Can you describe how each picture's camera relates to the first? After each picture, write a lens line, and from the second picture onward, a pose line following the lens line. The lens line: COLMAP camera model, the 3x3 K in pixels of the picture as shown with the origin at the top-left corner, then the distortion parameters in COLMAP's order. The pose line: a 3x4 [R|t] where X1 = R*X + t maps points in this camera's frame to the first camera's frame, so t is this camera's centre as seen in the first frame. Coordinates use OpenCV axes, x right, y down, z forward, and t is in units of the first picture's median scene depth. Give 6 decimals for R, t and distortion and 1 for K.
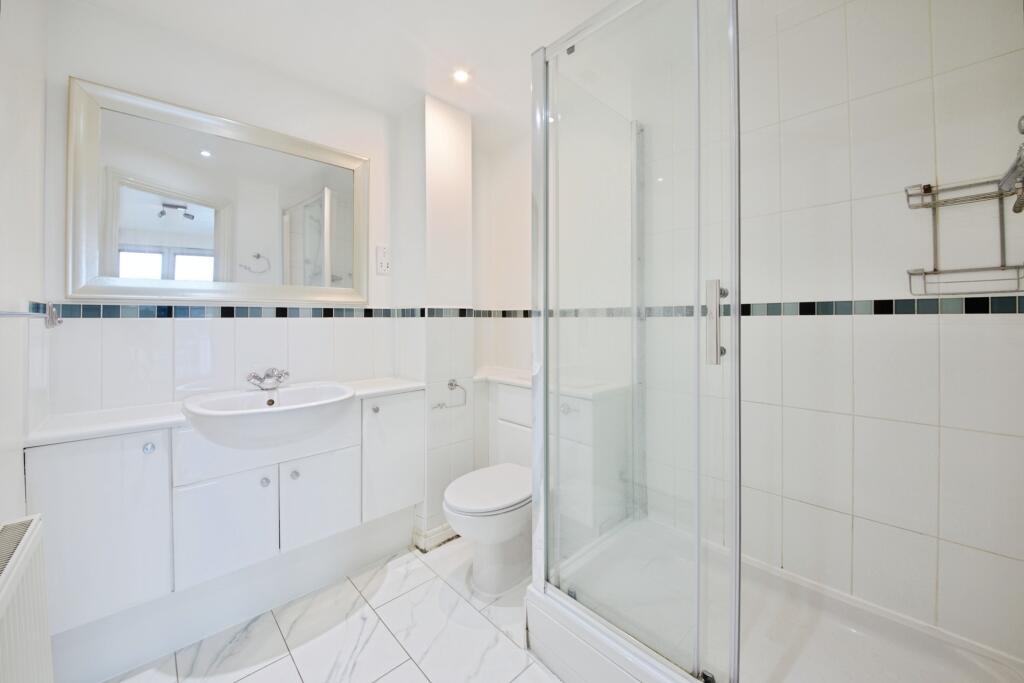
lens RADIAL K [[385.5, 0, 516.4], [0, 385.5, 337.2], [0, 0, 1]] dist [0.018470, 0.000015]
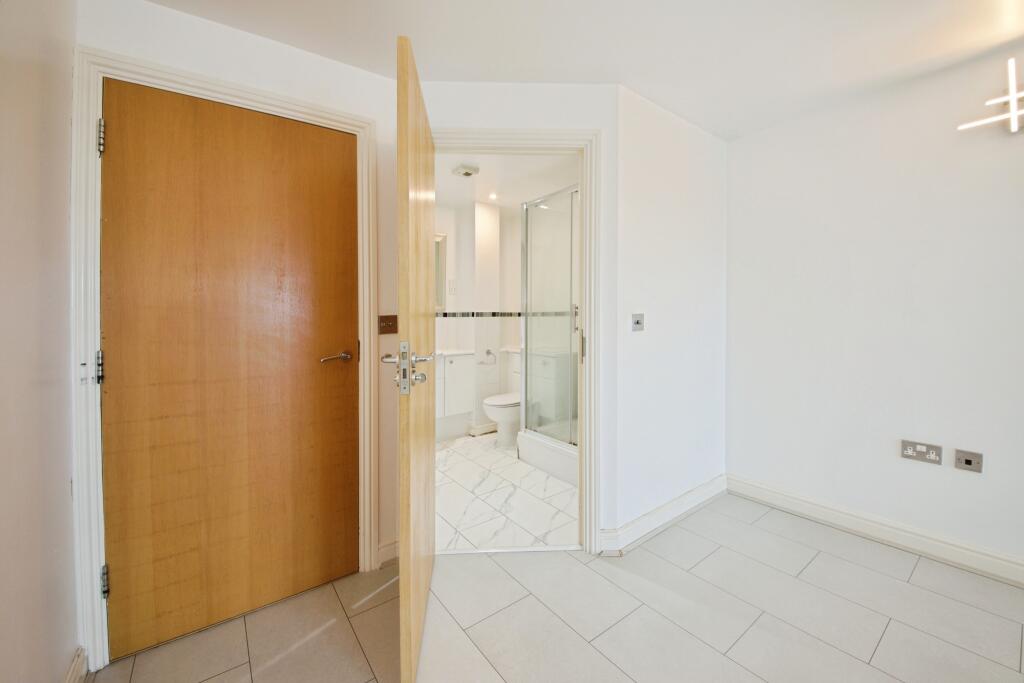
lens RADIAL K [[404.3, 0, 510.9], [0, 404.3, 321.5], [0, 0, 1]] dist [-0.000021, -0.000002]
pose [[0.991890, -0.003632, -0.127049, 0.203309], [-0.001319, 0.999244, -0.038863, 0.050199], [0.127094, 0.038715, 0.991135, -0.987187]]
